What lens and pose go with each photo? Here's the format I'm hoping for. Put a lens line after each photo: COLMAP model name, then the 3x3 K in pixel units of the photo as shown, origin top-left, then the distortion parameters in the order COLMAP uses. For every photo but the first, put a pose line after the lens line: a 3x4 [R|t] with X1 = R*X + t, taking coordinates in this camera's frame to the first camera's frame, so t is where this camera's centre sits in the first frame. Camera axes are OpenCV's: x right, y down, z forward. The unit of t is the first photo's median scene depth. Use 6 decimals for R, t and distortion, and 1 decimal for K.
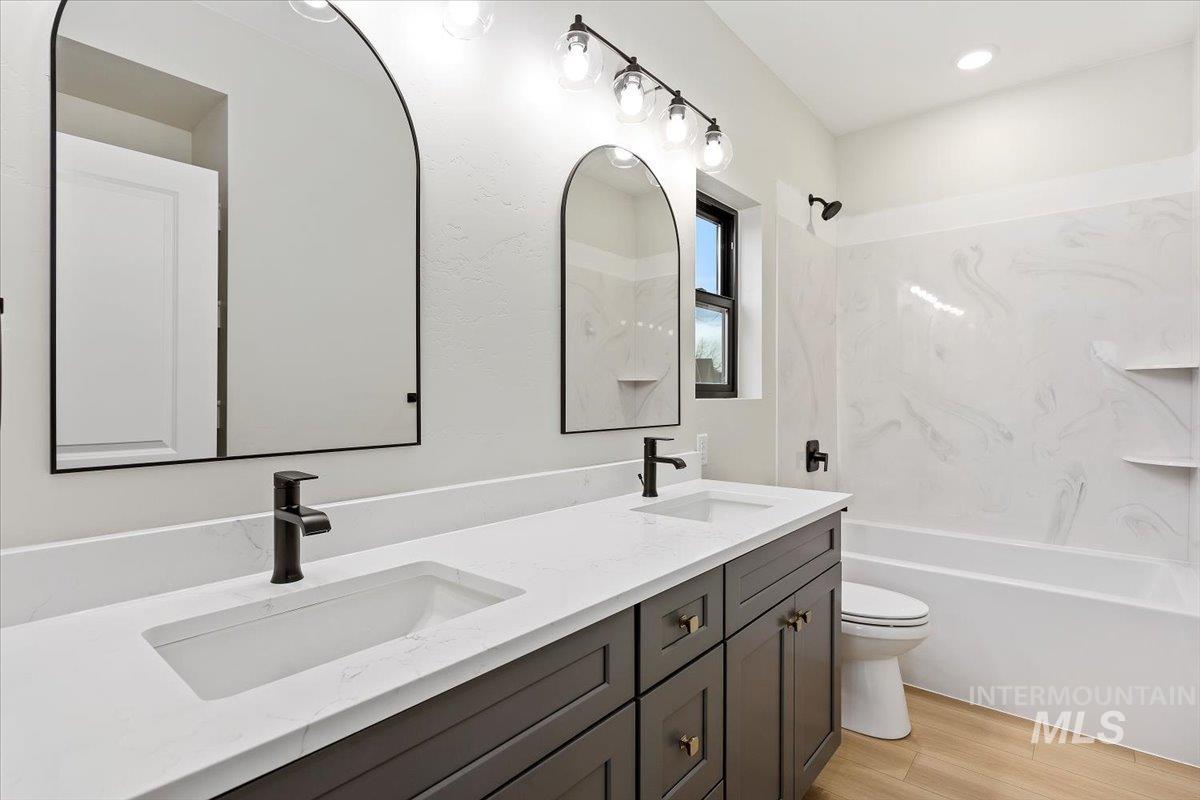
lens RADIAL K [[572.3, 0, 599.2], [0, 572.3, 397.4], [0, 0, 1]] dist [-0.002741, 0.000636]
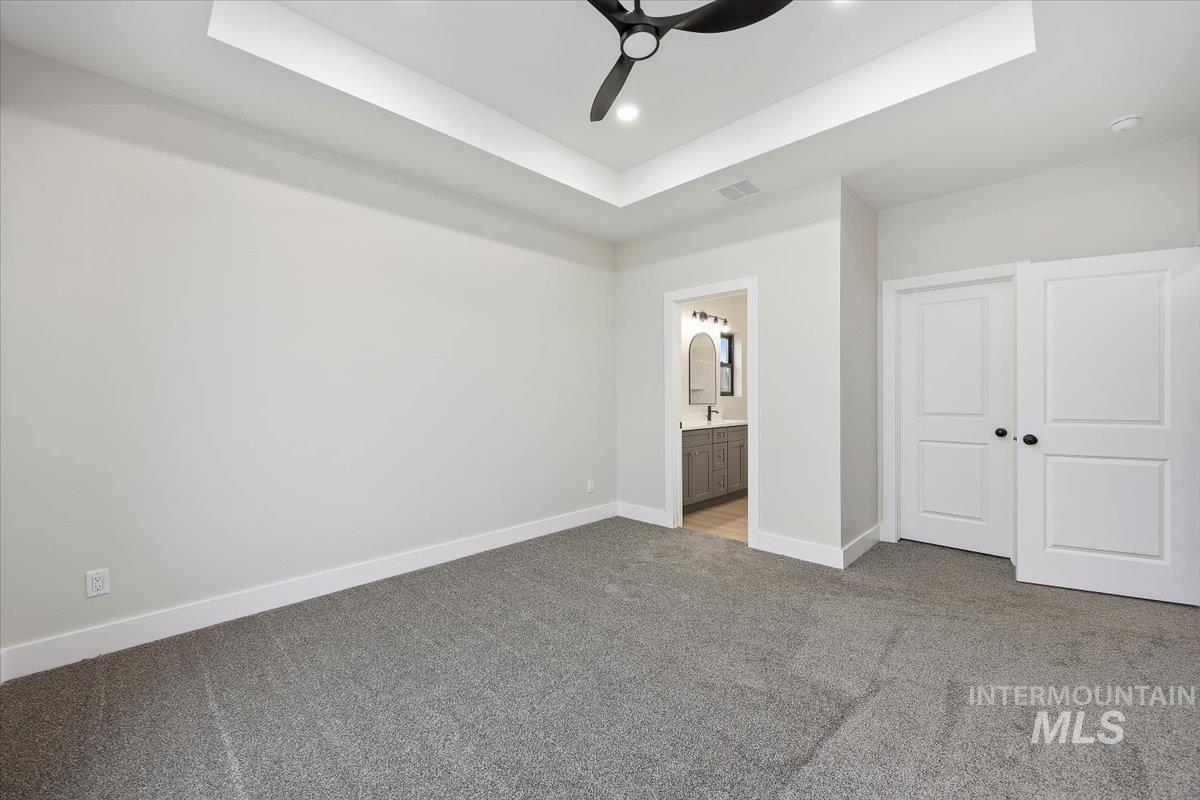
lens RADIAL K [[461.0, 0, 606.2], [0, 461.0, 400.2], [0, 0, 1]] dist [-0.003670, 0.000498]
pose [[0.998109, 0.000427, -0.061460, -0.319988], [0.000124, 0.999960, 0.008960, 0.000494], [0.061461, -0.008950, 0.998069, -1.670303]]
